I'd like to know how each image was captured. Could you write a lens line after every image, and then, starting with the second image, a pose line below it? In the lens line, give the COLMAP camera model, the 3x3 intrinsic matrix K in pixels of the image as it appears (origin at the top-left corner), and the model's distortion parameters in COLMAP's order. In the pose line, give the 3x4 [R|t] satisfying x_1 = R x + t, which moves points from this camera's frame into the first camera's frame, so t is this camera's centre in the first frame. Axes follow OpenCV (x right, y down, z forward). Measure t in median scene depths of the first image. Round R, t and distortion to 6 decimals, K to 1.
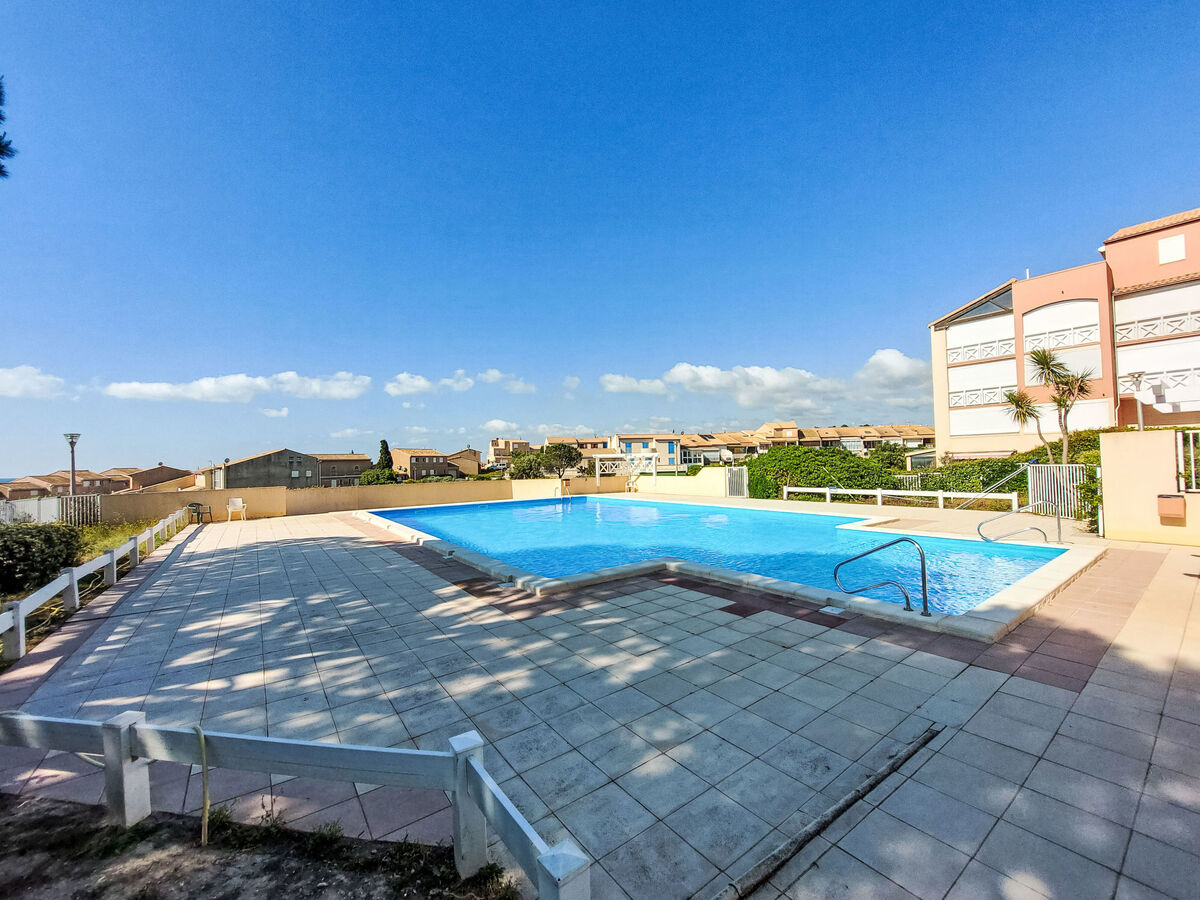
lens RADIAL K [[479.5, 0, 597.3], [0, 479.5, 442.8], [0, 0, 1]] dist [-0.015441, -0.000880]
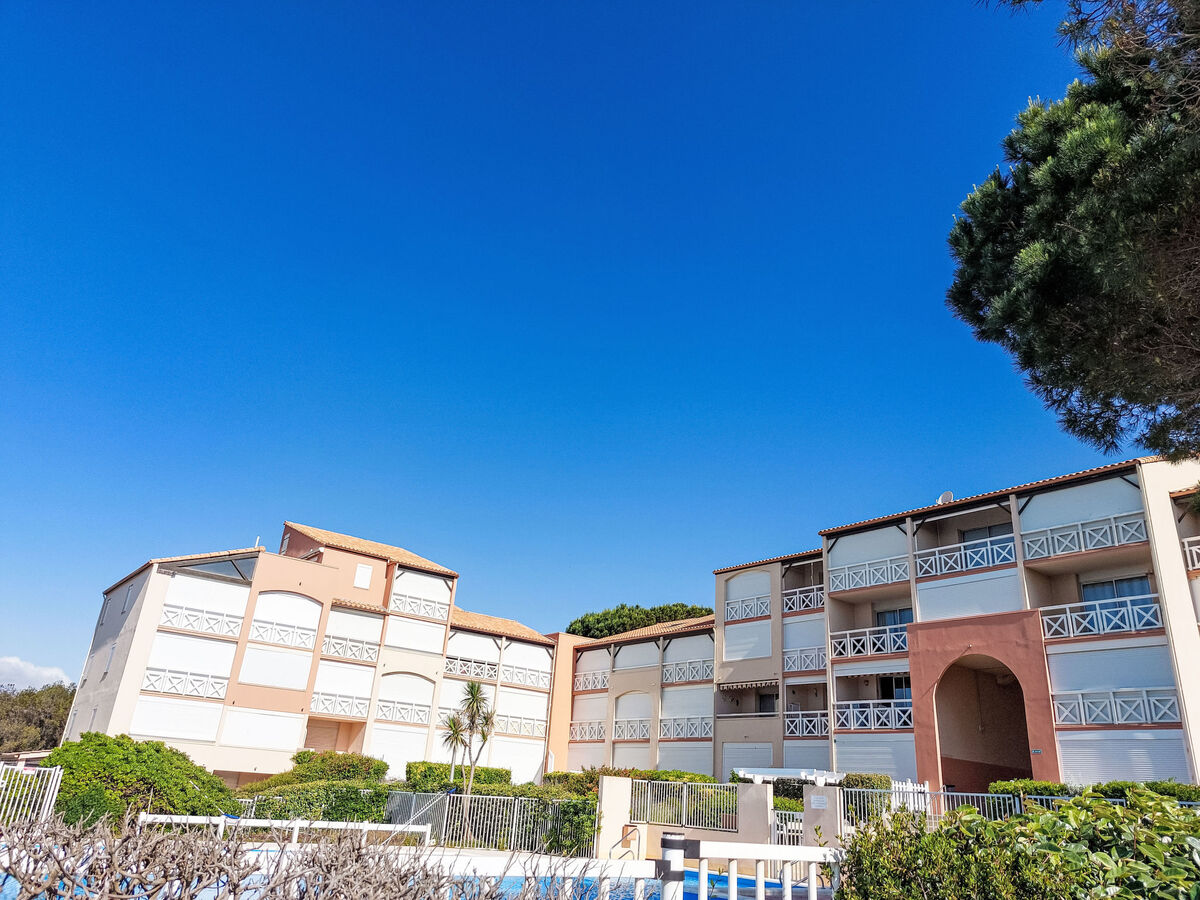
lens RADIAL K [[900.9, 0, 597.0], [0, 900.9, 451.5], [0, 0, 1]] dist [0.025121, -0.002090]
pose [[-0.054055, 0.386304, 0.920786, -0.845828], [-0.101697, 0.915210, -0.389935, 0.071868], [-0.993346, -0.114719, -0.010186, 0.580006]]
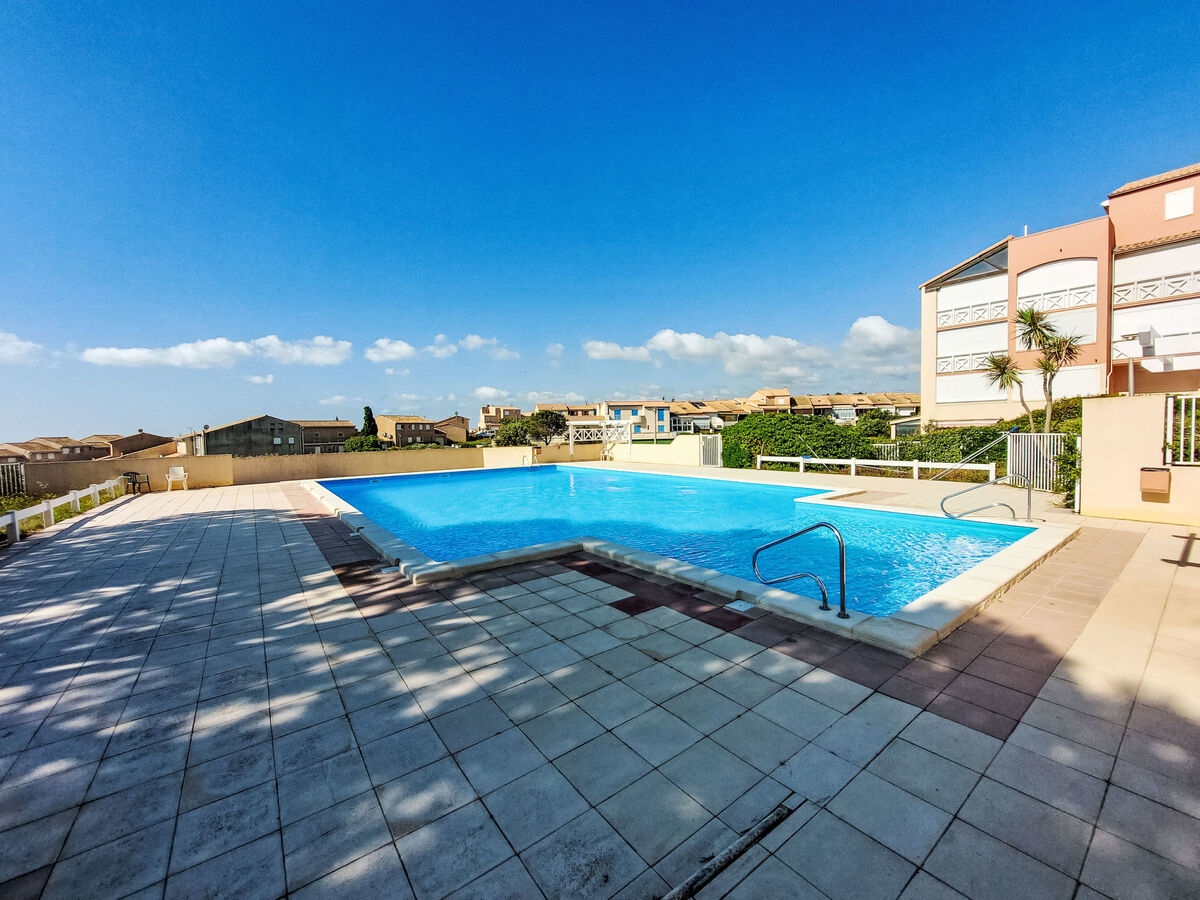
lens RADIAL K [[479.5, 0, 596.1], [0, 479.5, 445.3], [0, 0, 1]] dist [-0.015441, -0.000880]
pose [[0.999966, 0.001823, 0.008005, 0.063694], [-0.002403, 0.997329, 0.073003, 0.001894], [-0.007851, -0.073020, 0.997300, 0.050201]]
